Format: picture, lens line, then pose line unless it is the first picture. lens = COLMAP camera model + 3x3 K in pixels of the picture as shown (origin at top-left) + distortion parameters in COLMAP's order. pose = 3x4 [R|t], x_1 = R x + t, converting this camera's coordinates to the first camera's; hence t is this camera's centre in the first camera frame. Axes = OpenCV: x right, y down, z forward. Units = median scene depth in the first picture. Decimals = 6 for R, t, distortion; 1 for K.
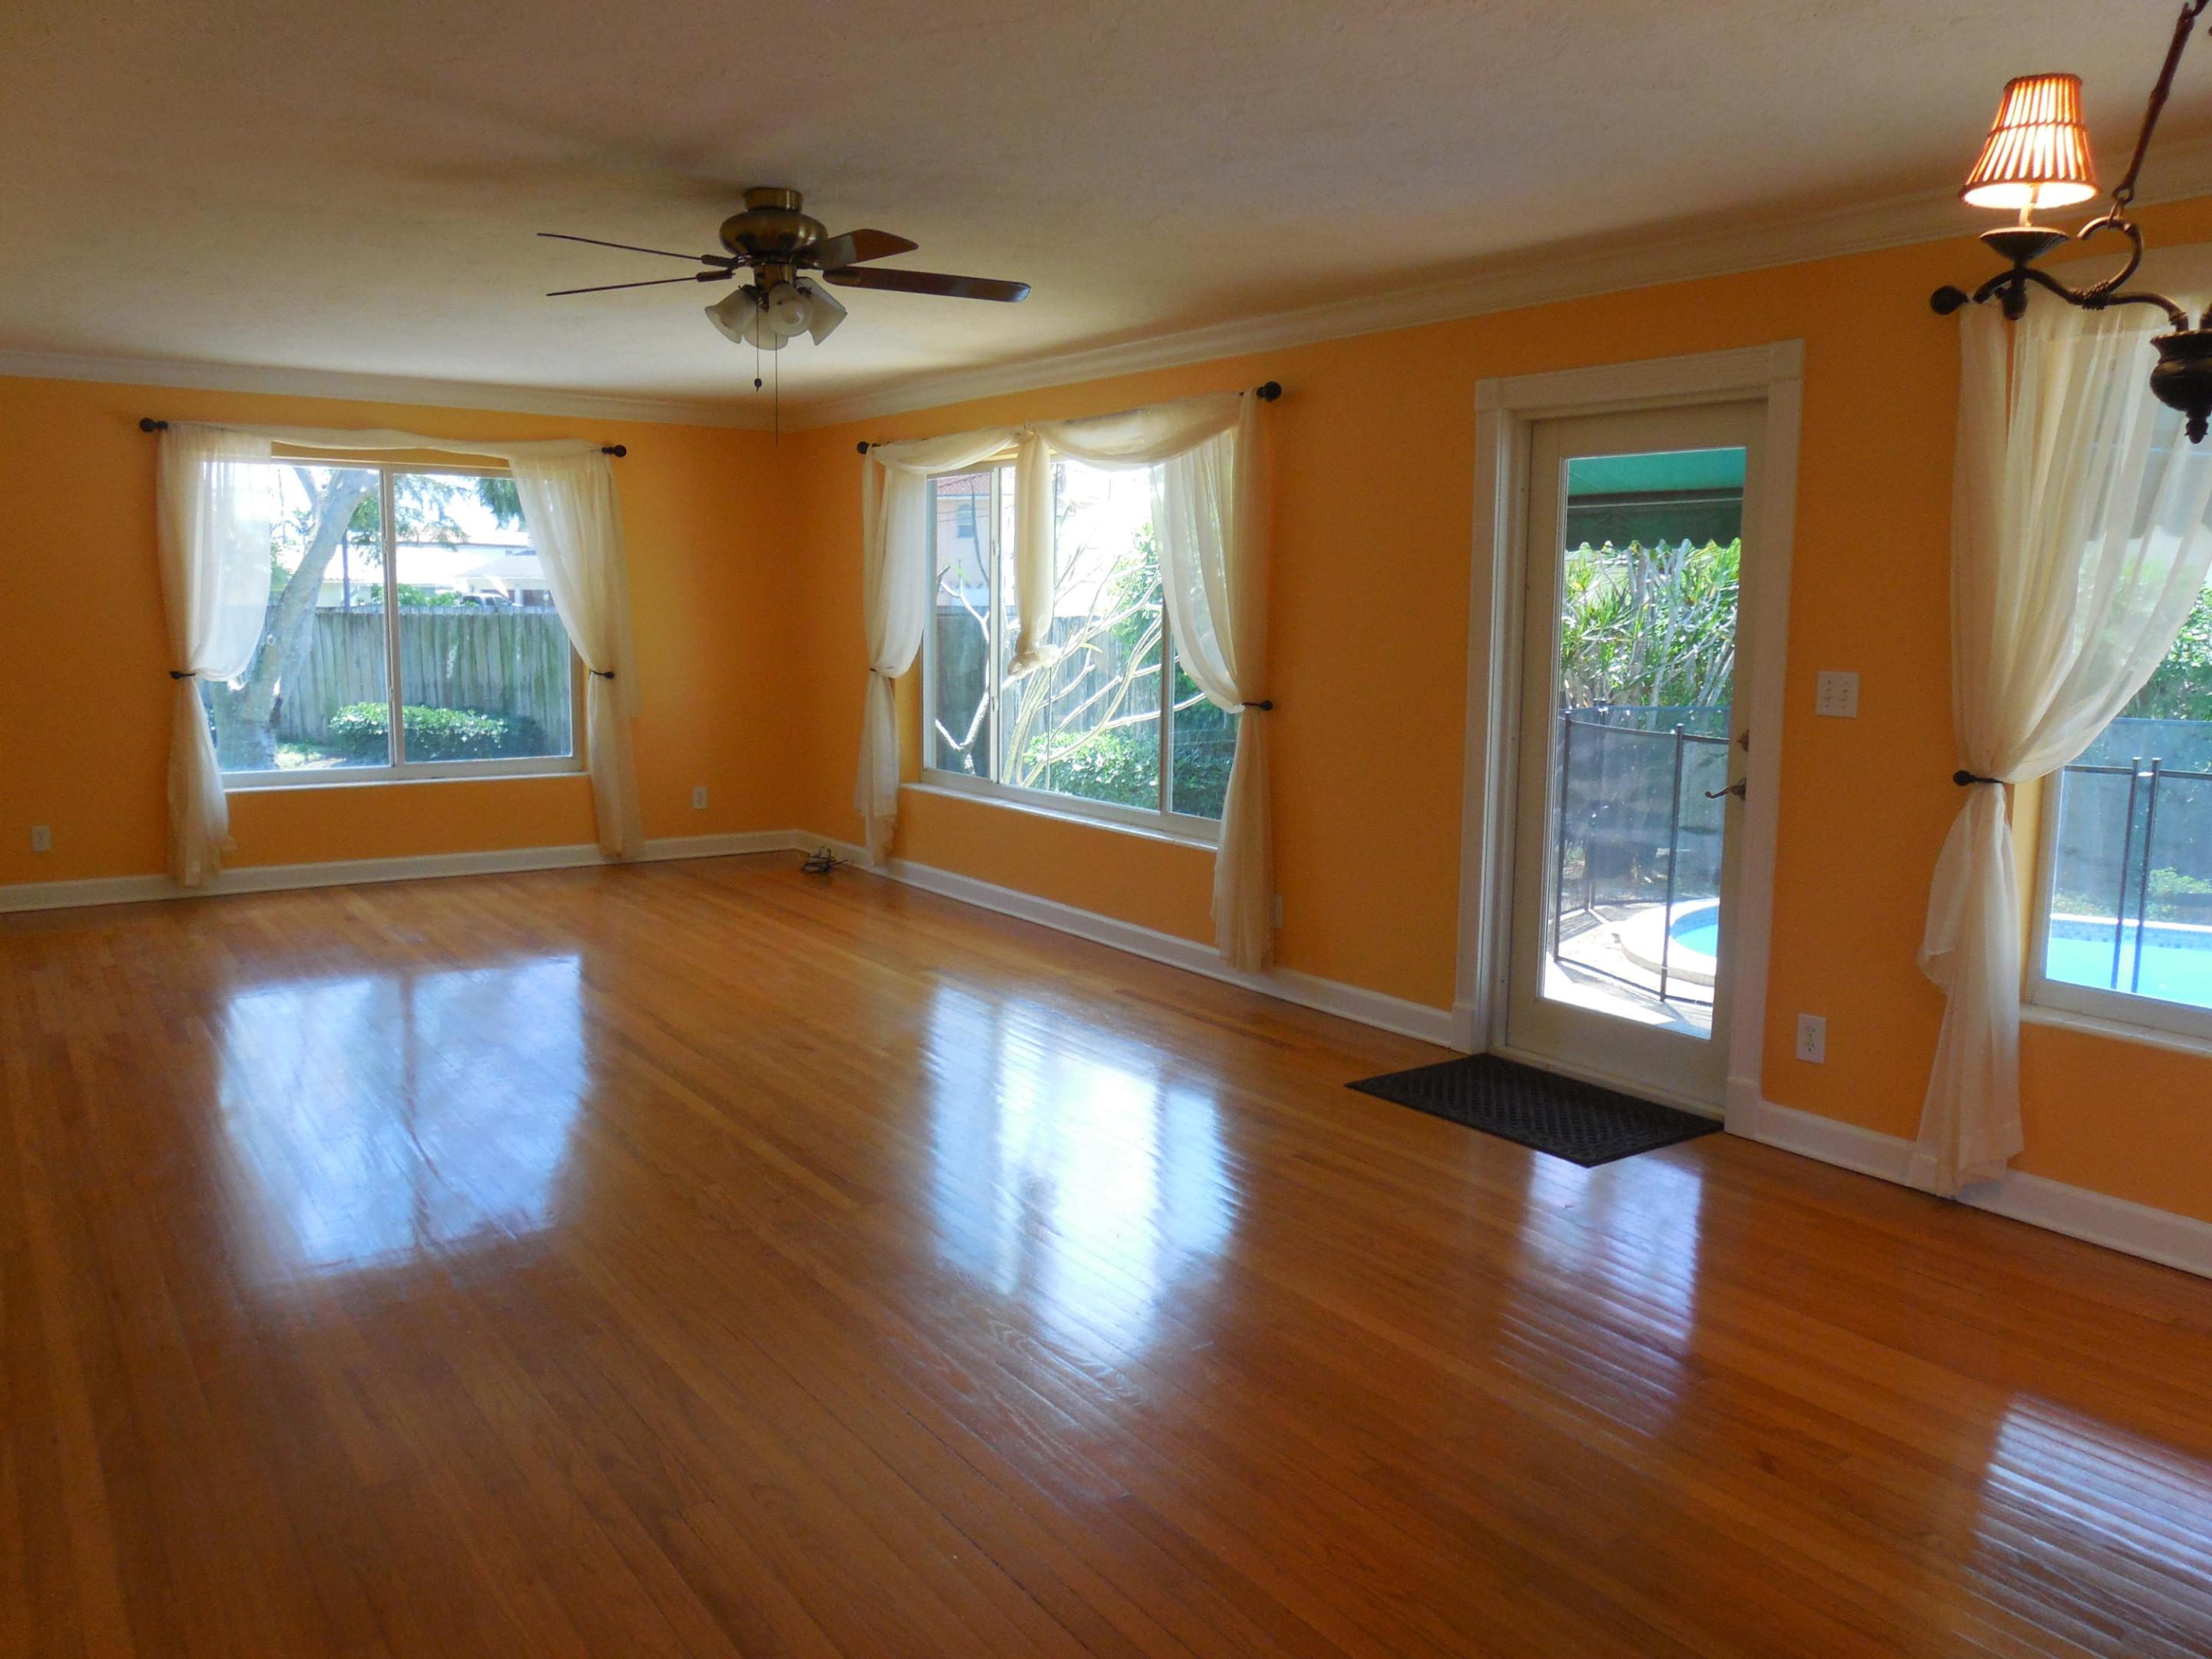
lens RADIAL K [[1712.1, 0, 1113.1], [0, 1712.1, 823.8], [0, 0, 1]] dist [-0.086064, 0.069912]
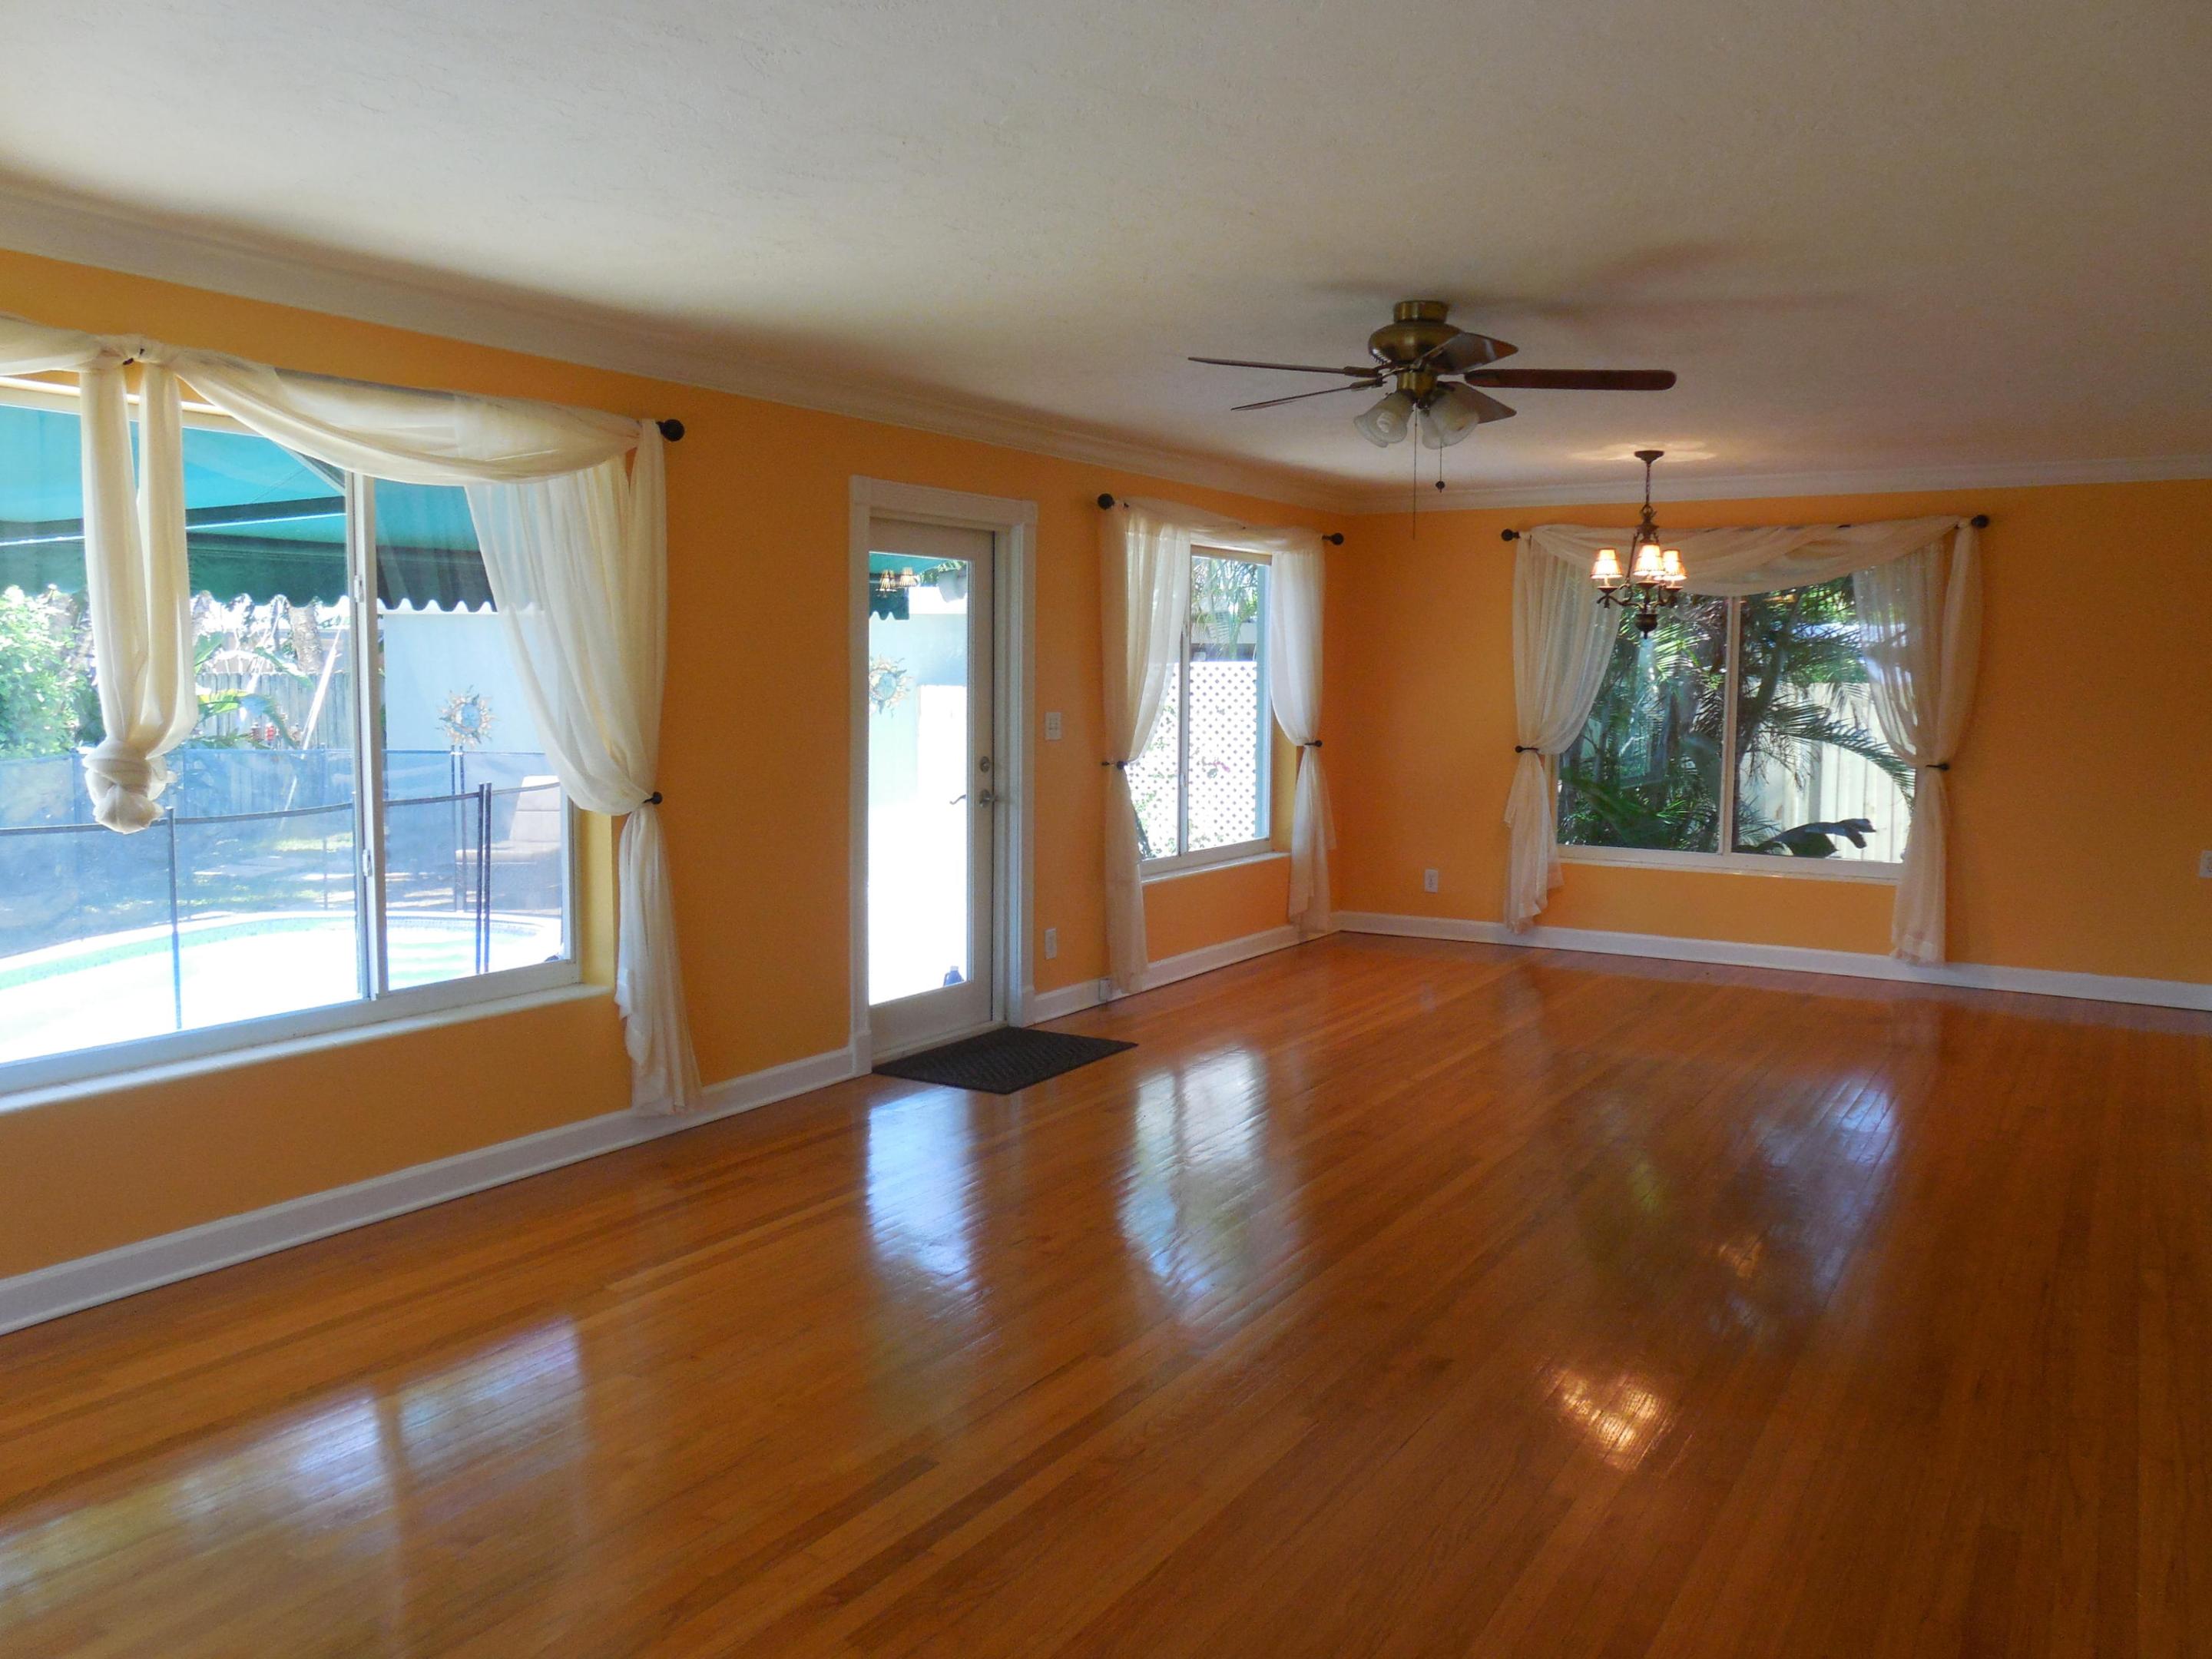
lens RADIAL K [[1712.1, 0, 1113.1], [0, 1712.1, 823.8], [0, 0, 1]] dist [-0.086064, 0.069912]
pose [[-0.423326, -0.097135, 0.900755, -0.798885], [0.097098, 0.983645, 0.151706, -0.169831], [-0.900759, 0.151683, -0.406971, 1.187991]]
